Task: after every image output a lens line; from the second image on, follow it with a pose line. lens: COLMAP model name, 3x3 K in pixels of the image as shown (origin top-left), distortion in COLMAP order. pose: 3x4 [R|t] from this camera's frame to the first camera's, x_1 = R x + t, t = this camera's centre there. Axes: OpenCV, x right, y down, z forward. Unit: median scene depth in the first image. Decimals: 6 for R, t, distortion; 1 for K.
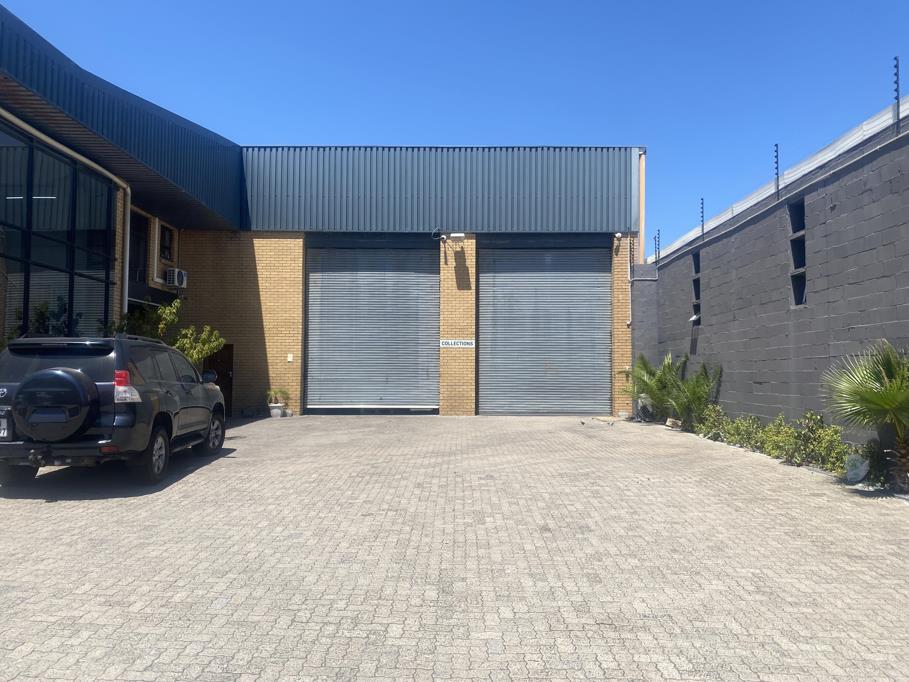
lens RADIAL K [[699.5, 0, 447.2], [0, 699.5, 345.8], [0, 0, 1]] dist [0.060392, -0.057019]
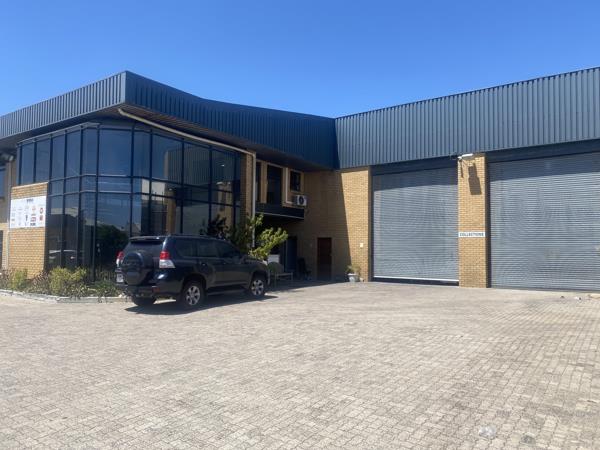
lens RADIAL K [[461.7, 0, 295.2], [0, 461.7, 228.2], [0, 0, 1]] dist [0.060392, -0.057019]
pose [[0.805118, -0.028313, -0.592439, 0.275812], [0.015281, 0.999519, -0.027000, 0.003993], [0.592918, 0.012685, 0.805163, 0.065561]]
